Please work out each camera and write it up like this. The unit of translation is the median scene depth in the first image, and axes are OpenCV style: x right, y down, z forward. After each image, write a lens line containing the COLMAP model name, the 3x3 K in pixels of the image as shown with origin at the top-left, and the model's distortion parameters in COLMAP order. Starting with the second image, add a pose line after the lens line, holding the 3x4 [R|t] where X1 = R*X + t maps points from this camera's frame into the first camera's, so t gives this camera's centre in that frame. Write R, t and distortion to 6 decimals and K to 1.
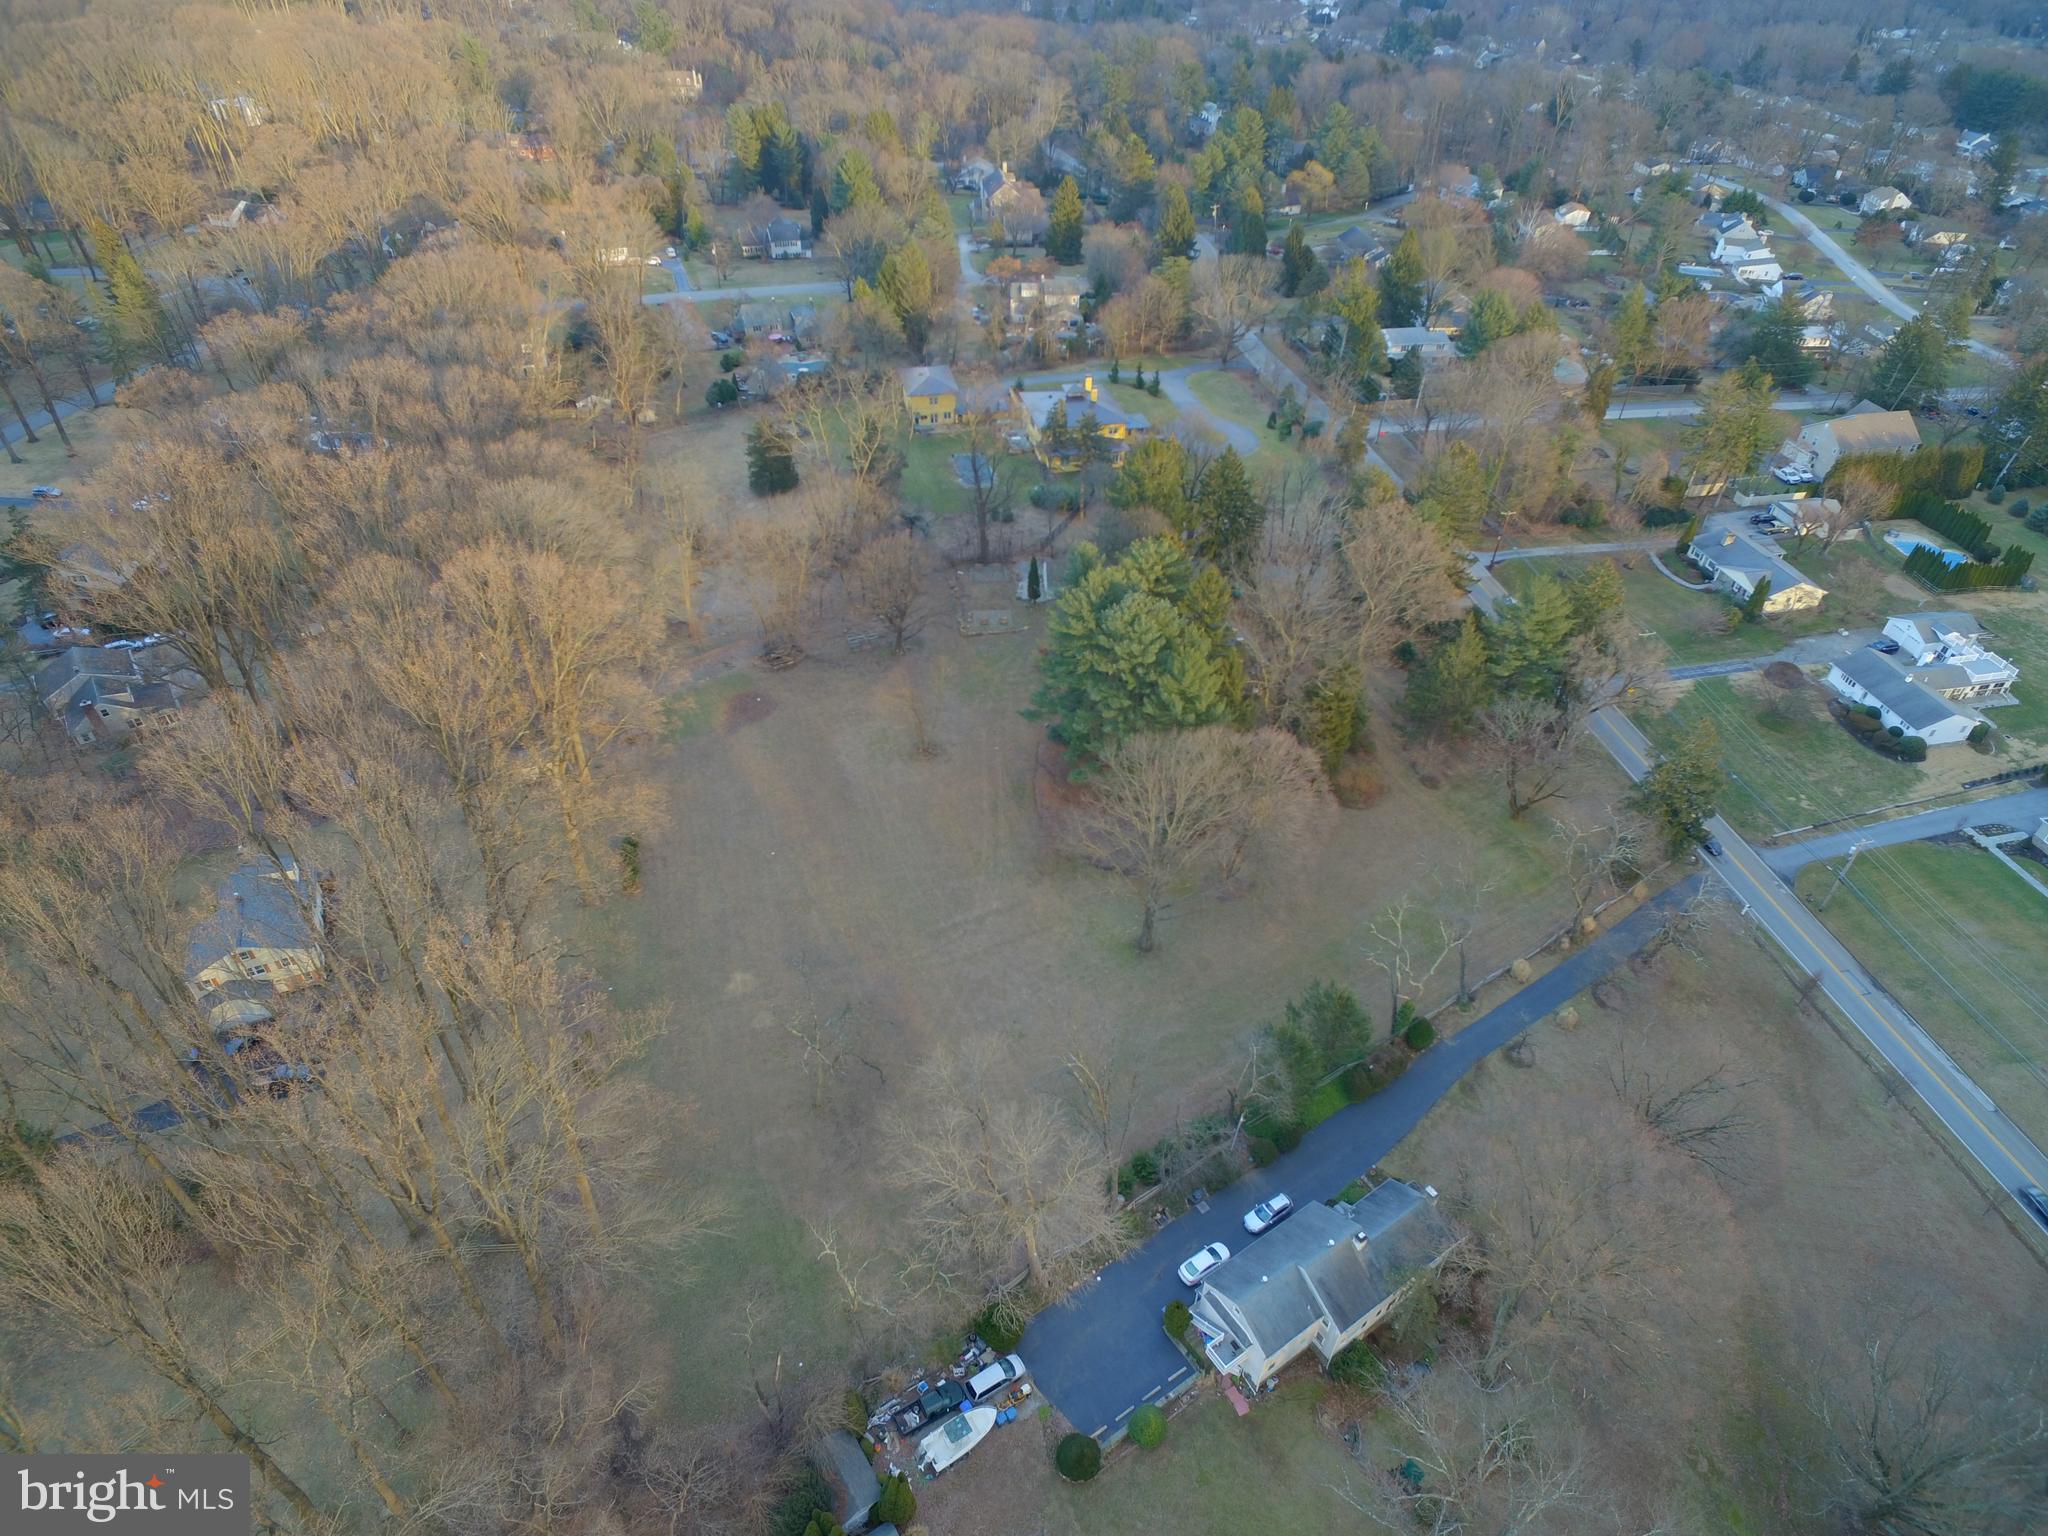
lens RADIAL K [[1187.8, 0, 1026.0], [0, 1187.8, 772.5], [0, 0, 1]] dist [-0.010931, 0.013573]
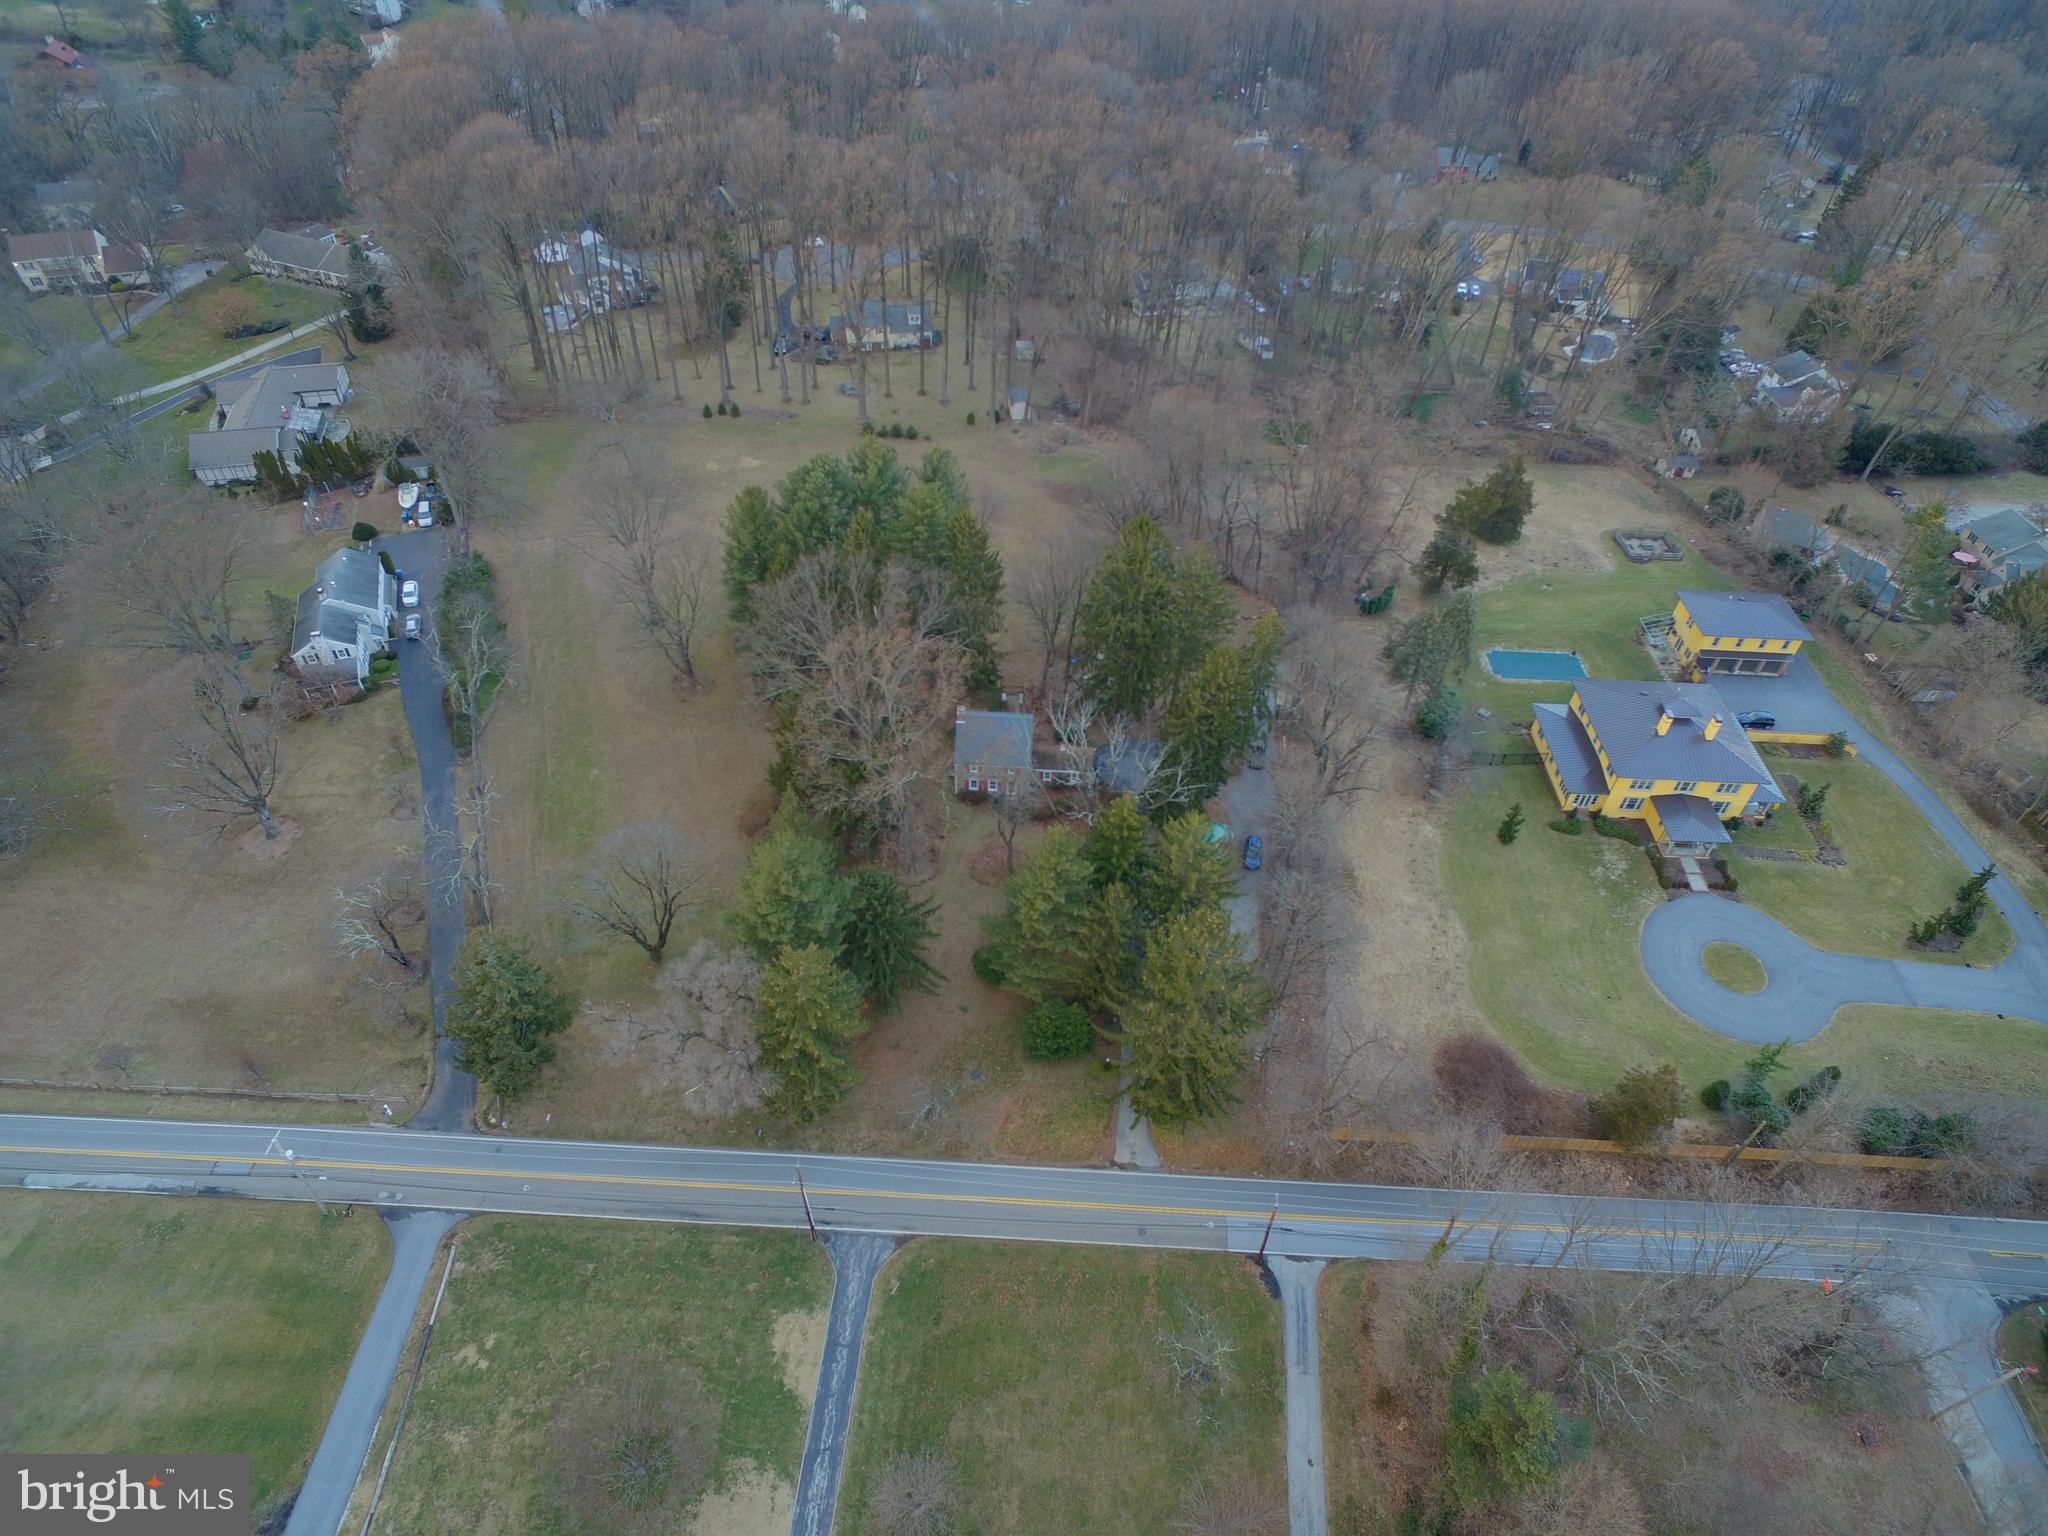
lens RADIAL K [[1187.8, 0, 1026.0], [0, 1187.8, 772.5], [0, 0, 1]] dist [-0.010931, 0.013573]
pose [[-0.244234, 0.647326, -0.722024, 0.993404], [-0.652849, 0.440794, 0.616026, -0.786133], [0.717034, 0.621827, 0.314949, 0.991119]]
